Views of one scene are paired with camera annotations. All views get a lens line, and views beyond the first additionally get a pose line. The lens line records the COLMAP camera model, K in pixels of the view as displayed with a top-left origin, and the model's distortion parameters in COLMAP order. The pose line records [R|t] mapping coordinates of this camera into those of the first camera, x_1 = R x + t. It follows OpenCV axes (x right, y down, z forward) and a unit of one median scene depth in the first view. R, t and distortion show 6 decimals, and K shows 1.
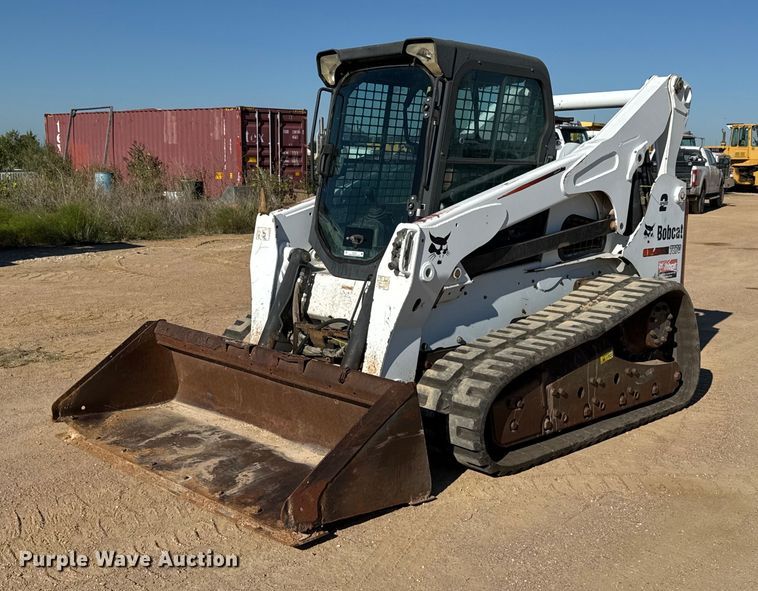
lens RADIAL K [[872.7, 0, 379.0], [0, 872.7, 295.5], [0, 0, 1]] dist [0.087624, -0.015733]
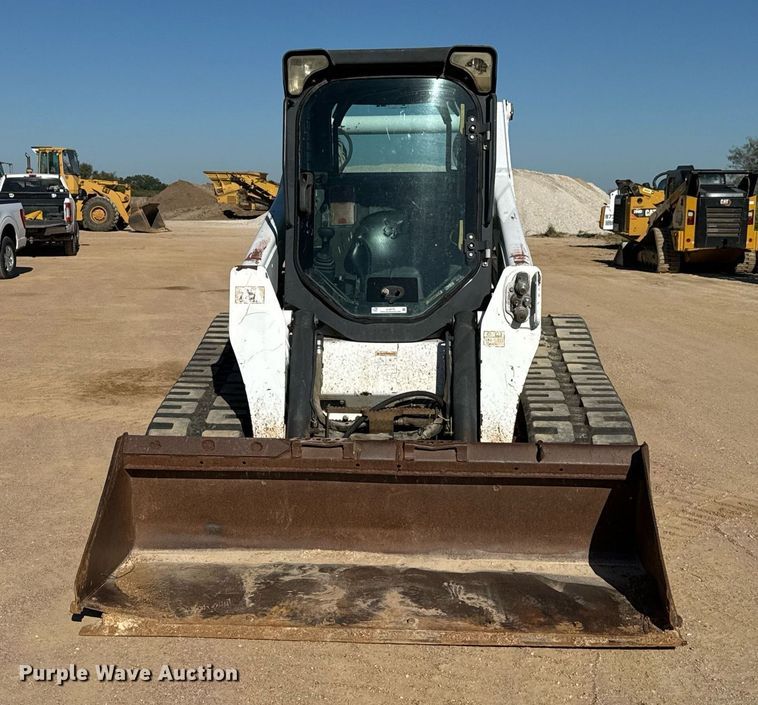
lens RADIAL K [[1114.6, 0, 320.1], [0, 1114.6, 355.1], [0, 0, 1]] dist [0.145816, -0.078548]
pose [[0.766577, -0.105041, 0.633504, -0.745277], [0.109960, 0.993432, 0.031663, -0.047715], [-0.632668, 0.045388, 0.773092, 0.262038]]
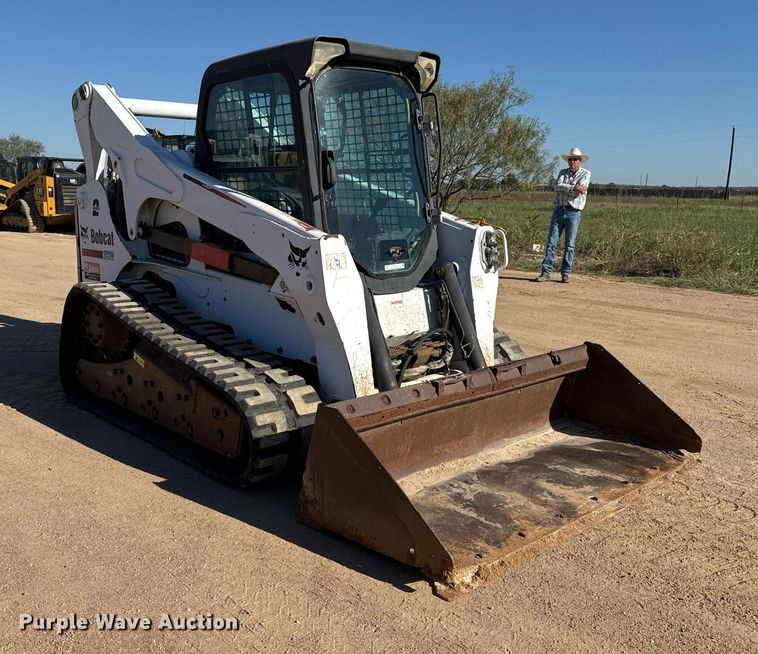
lens RADIAL K [[768.0, 0, 283.0], [0, 768.0, 349.2], [0, 0, 1]] dist [0.080308, -0.011821]
pose [[0.097219, -0.226073, 0.969247, -0.919976], [0.143330, 0.966889, 0.211147, -0.162624], [-0.984888, 0.118394, 0.126403, 1.052440]]
